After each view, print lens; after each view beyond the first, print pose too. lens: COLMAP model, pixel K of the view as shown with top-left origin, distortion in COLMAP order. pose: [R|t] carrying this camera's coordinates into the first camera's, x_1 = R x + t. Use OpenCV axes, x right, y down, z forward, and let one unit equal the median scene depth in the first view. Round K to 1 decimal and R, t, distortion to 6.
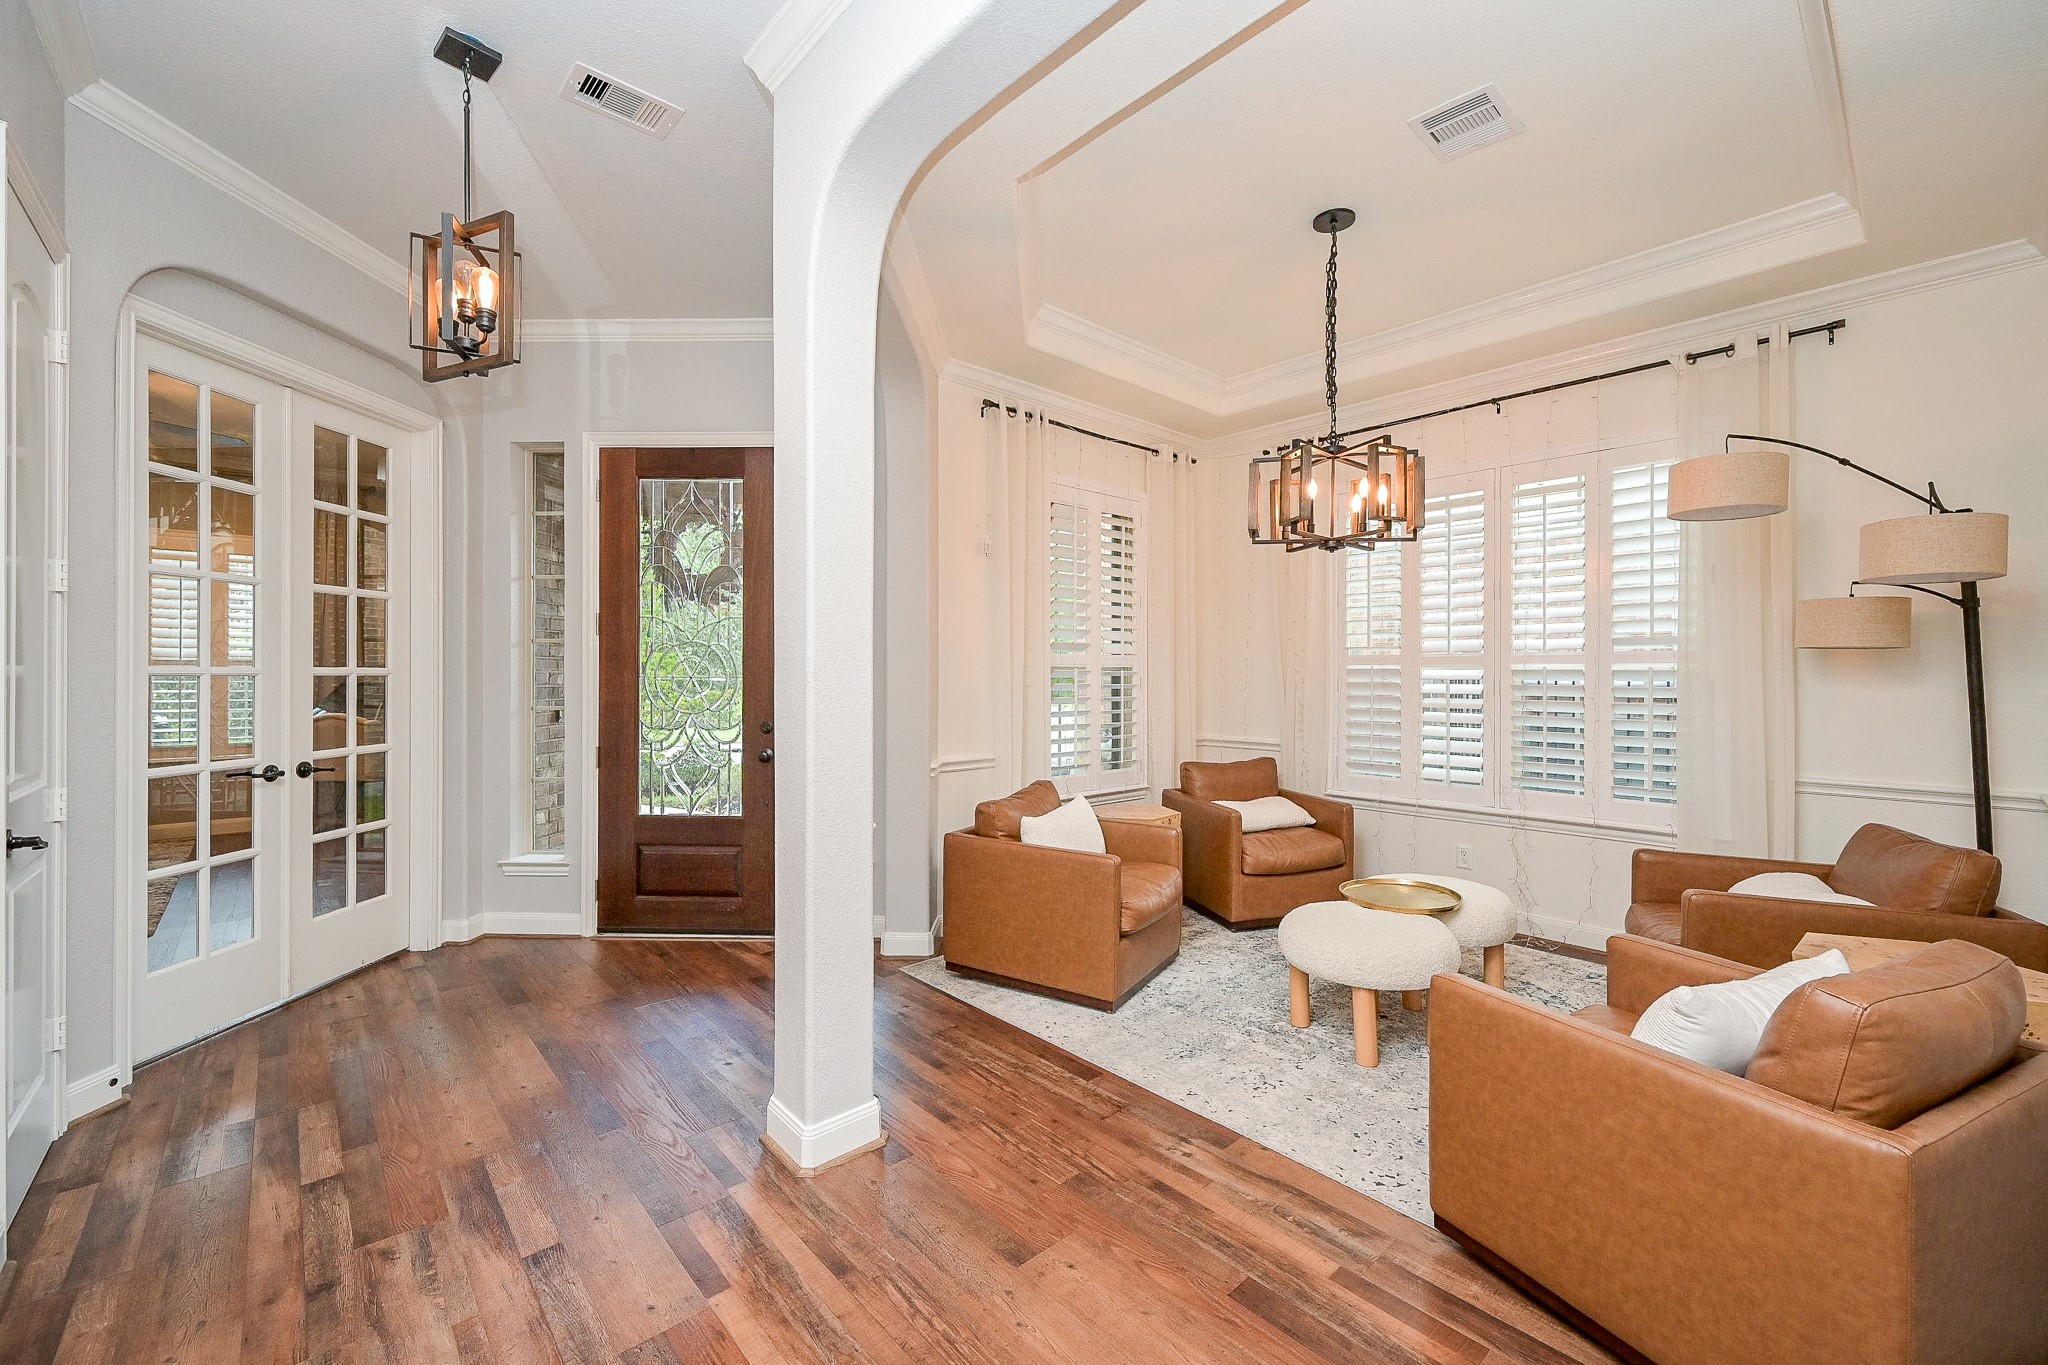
lens RADIAL K [[838.7, 0, 1053.9], [0, 838.7, 667.6], [0, 0, 1]] dist [-0.001060, 0.000062]
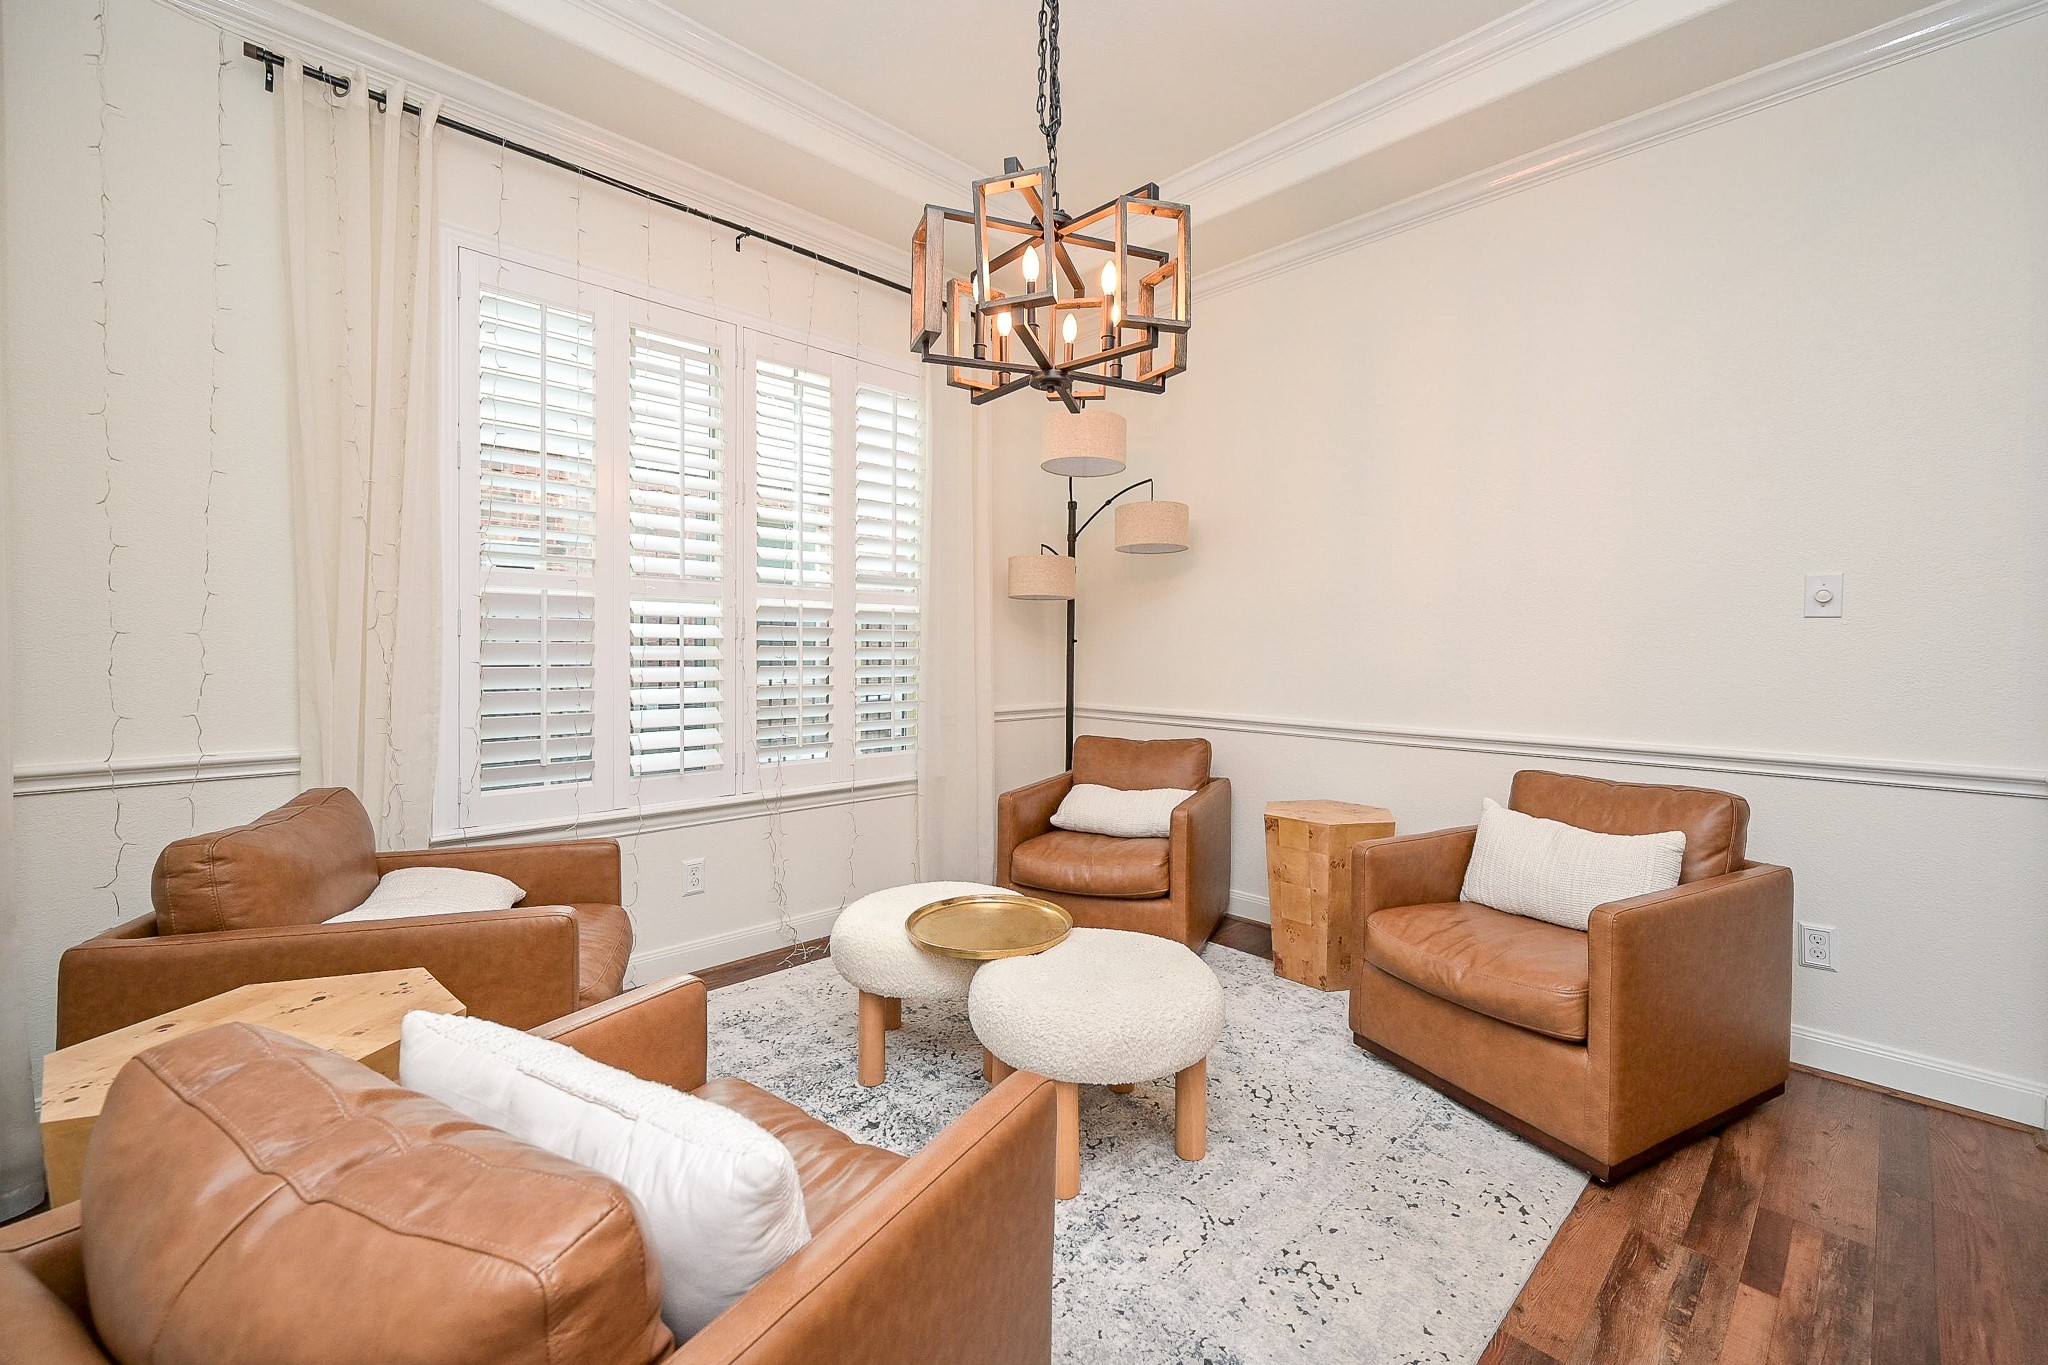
lens RADIAL K [[838.7, 0, 1053.9], [0, 838.7, 667.6], [0, 0, 1]] dist [-0.001060, 0.000062]
pose [[-0.026912, -0.021502, 0.999407, -0.377841], [-0.009327, 0.999731, 0.021258, 0.072141], [-0.999594, -0.008749, -0.027105, 1.398181]]
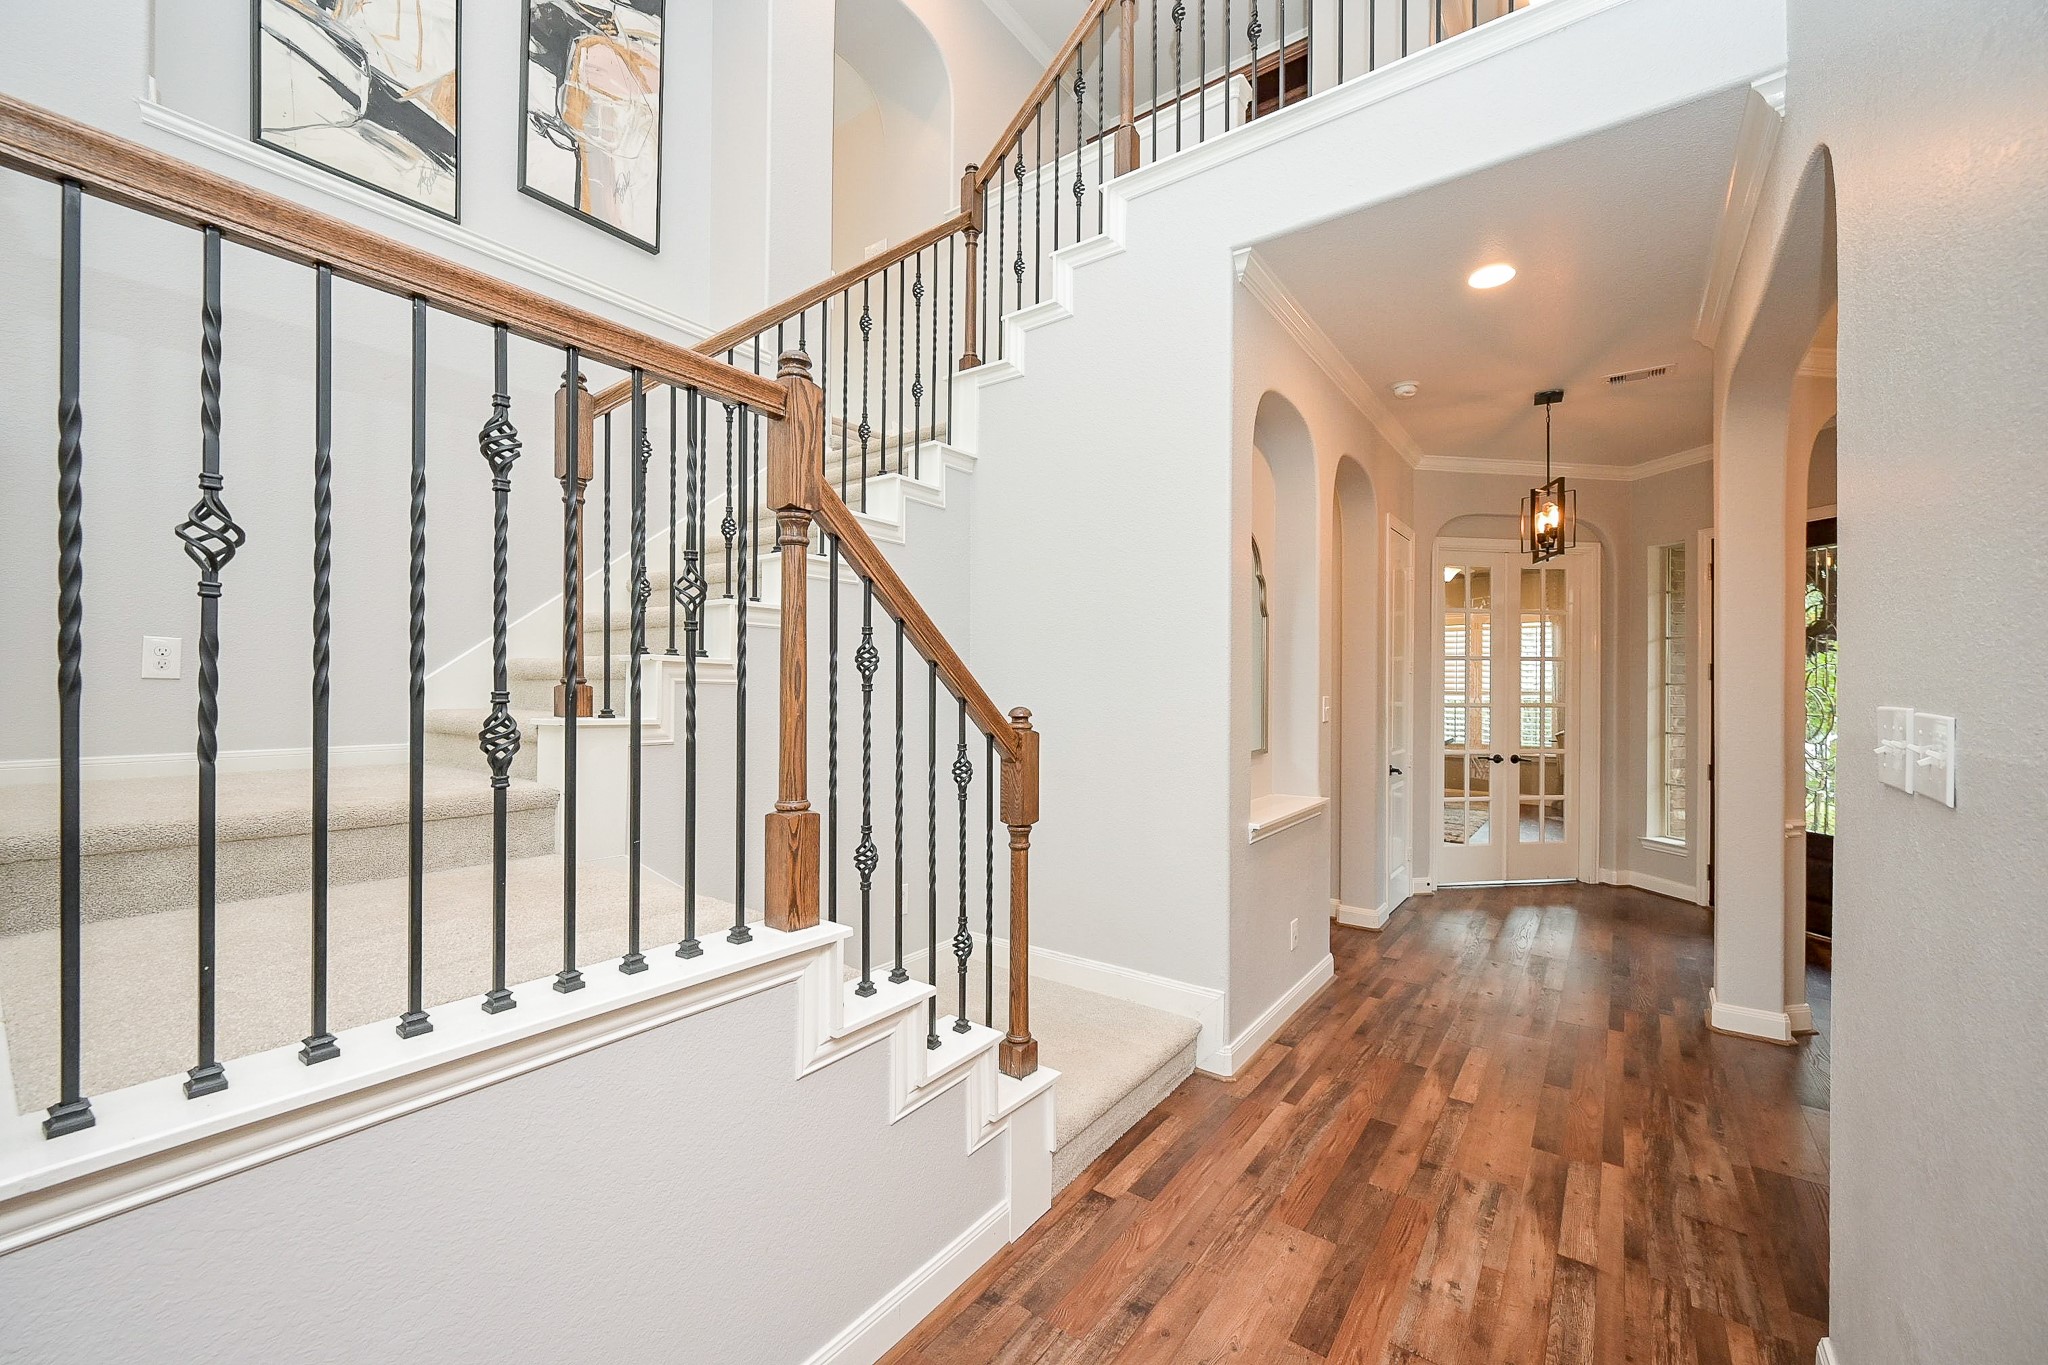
lens RADIAL K [[801.7, 0, 1005.3], [0, 801.7, 687.7], [0, 0, 1]] dist [0.000058, 0.000311]
pose [[0.165890, 0.000716, -0.986144, 0.954971], [-0.000935, 0.999999, 0.000569, -0.050874], [0.986144, 0.000828, 0.165890, -0.573682]]
